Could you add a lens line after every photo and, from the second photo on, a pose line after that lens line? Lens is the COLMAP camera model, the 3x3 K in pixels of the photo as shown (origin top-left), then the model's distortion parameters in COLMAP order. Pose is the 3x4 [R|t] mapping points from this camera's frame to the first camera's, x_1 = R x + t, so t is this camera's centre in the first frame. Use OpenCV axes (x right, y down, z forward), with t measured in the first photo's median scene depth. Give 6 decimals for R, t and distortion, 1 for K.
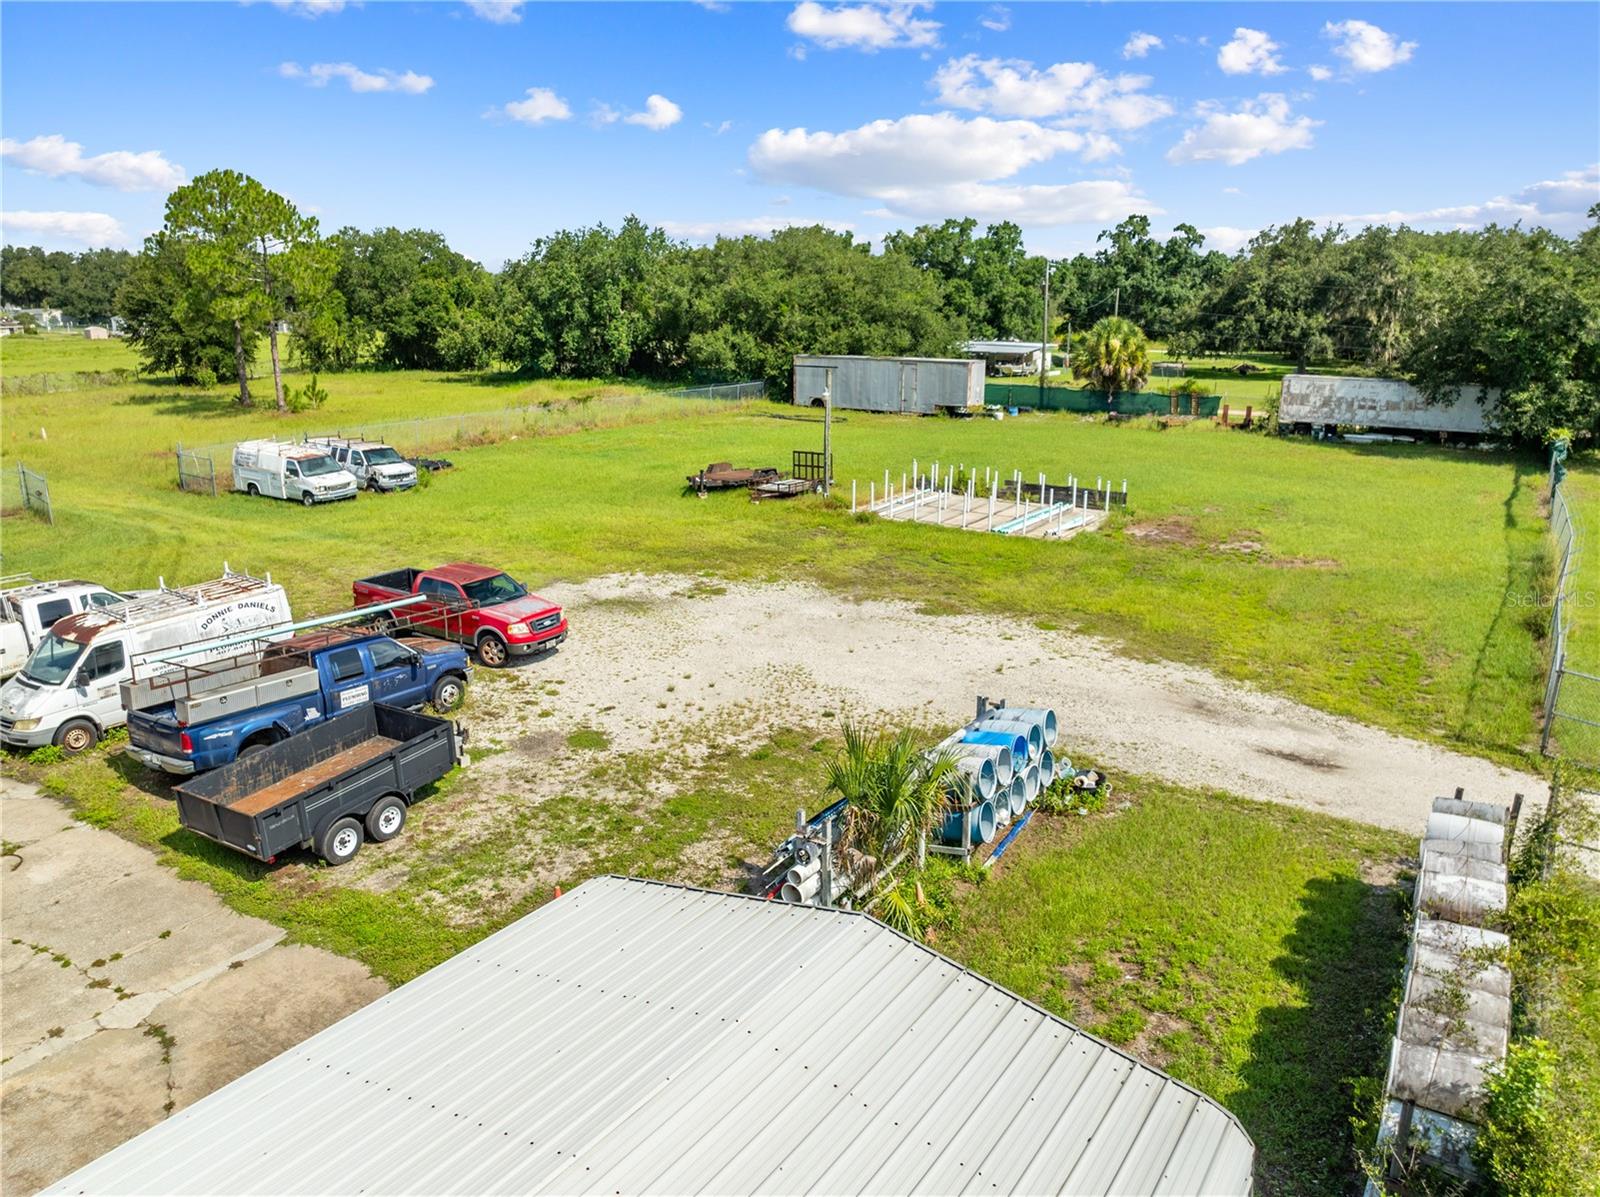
lens RADIAL K [[1127.8, 0, 807.5], [0, 1127.8, 600.4], [0, 0, 1]] dist [-0.027335, -0.007728]
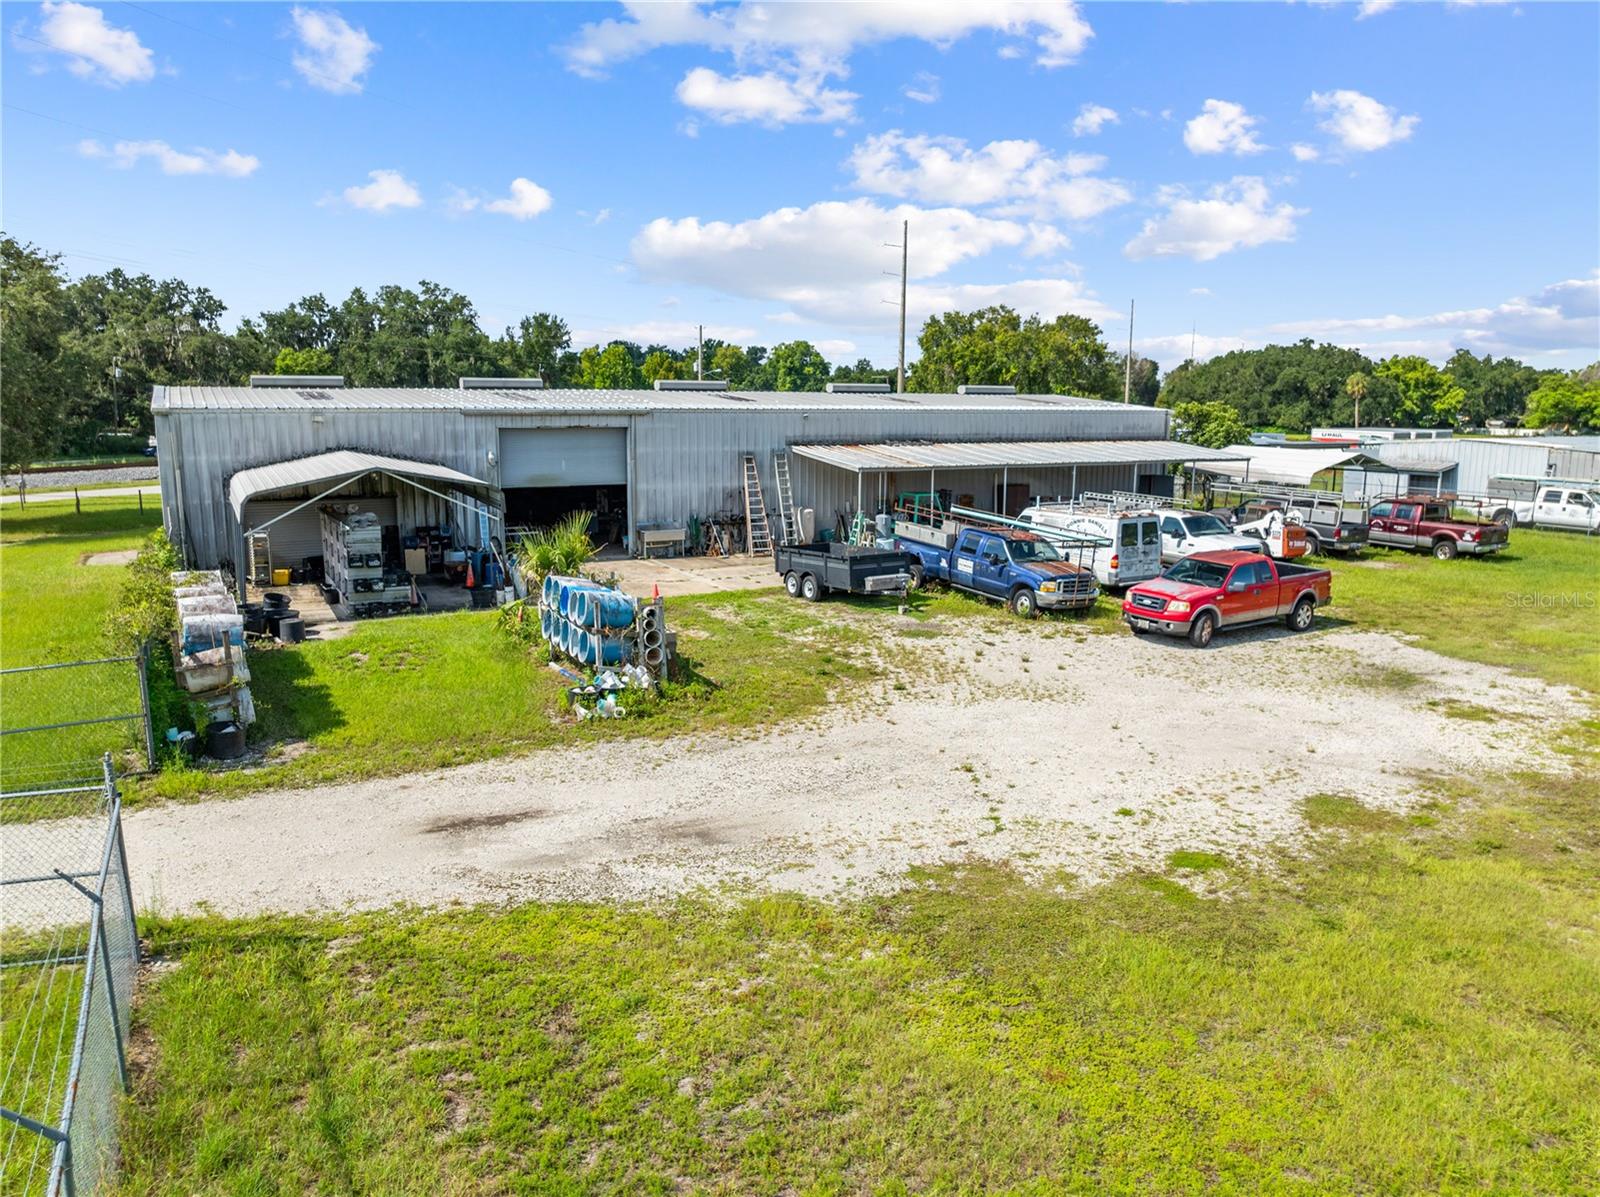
lens RADIAL K [[1126.3, 0, 807.0], [0, 1126.3, 600.8], [0, 0, 1]] dist [-0.031407, -0.001897]
pose [[-0.467134, 0.147082, -0.871867, 0.244168], [-0.248275, 0.924576, 0.288996, -0.061220], [0.848614, 0.351463, -0.395384, 0.366651]]
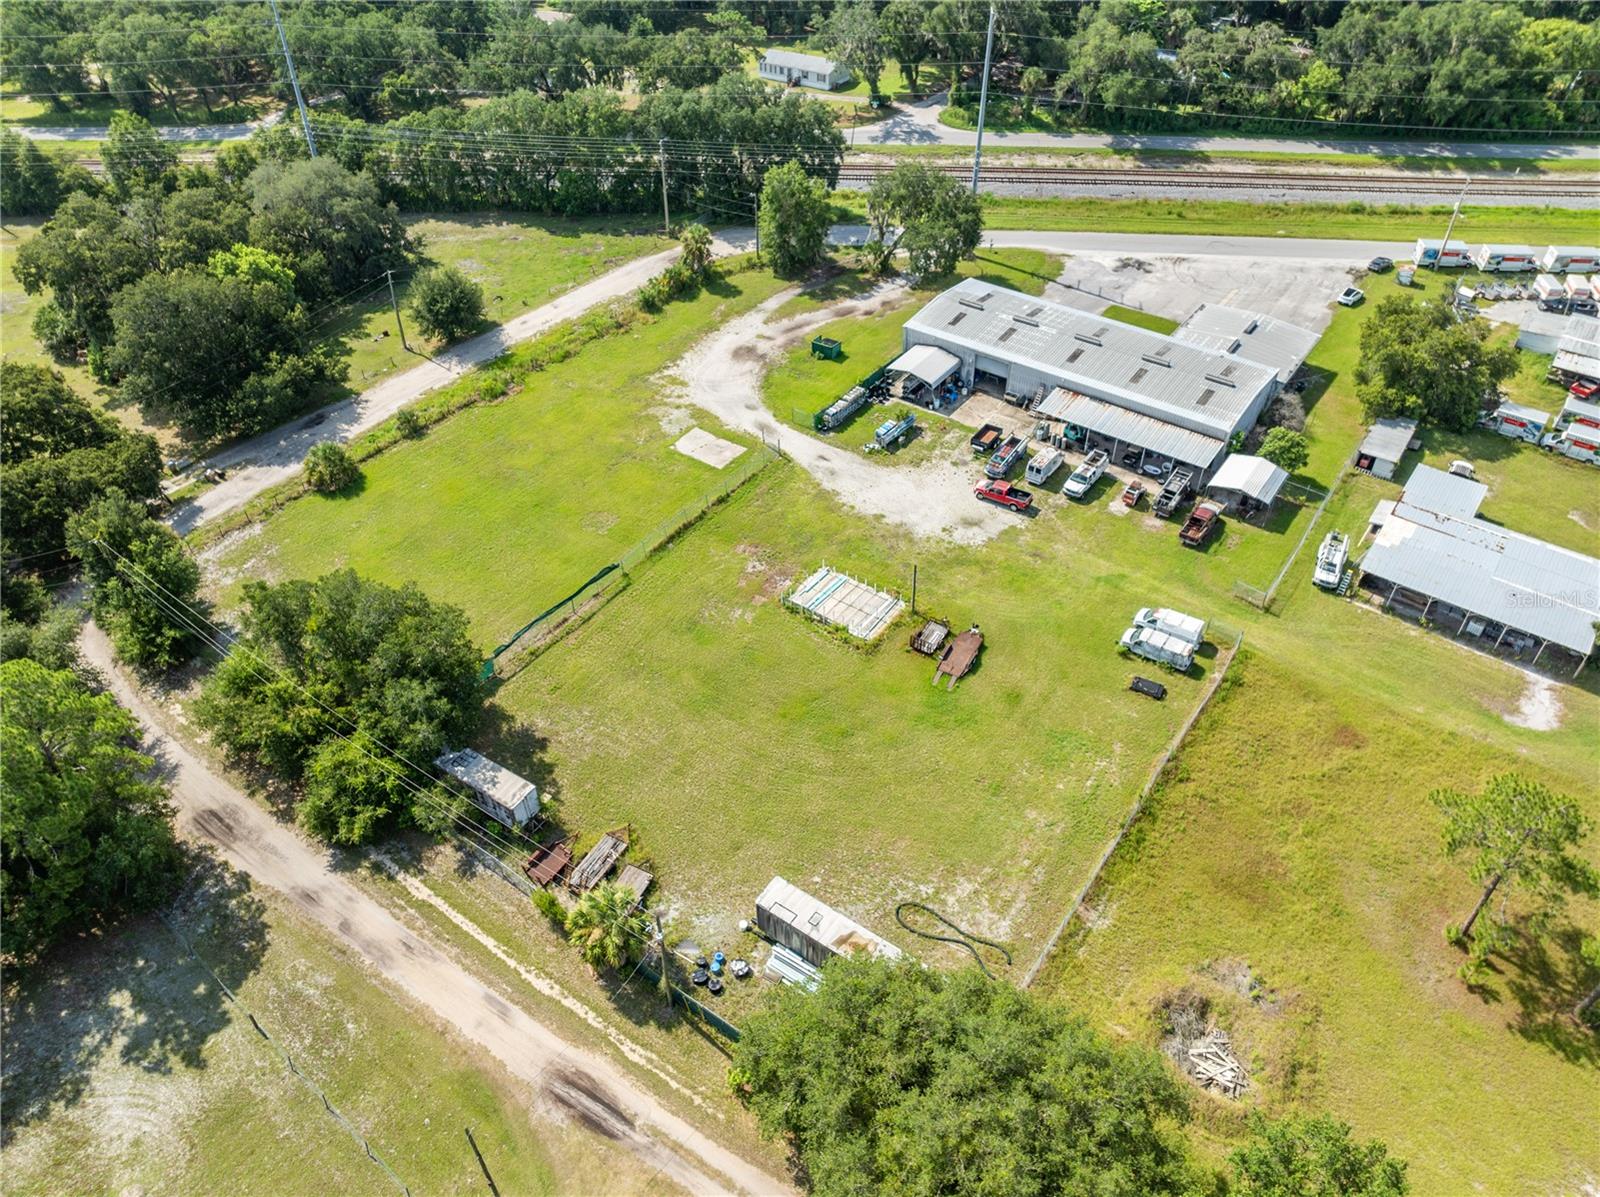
lens RADIAL K [[1124.9, 0, 806.1], [0, 1124.9, 596.6], [0, 0, 1]] dist [-0.029650, -0.005418]
pose [[-0.998935, -0.032880, 0.032383, 0.085236], [0.008792, 0.553268, 0.832957, -1.066922], [-0.045304, 0.832354, -0.552389, 1.209111]]
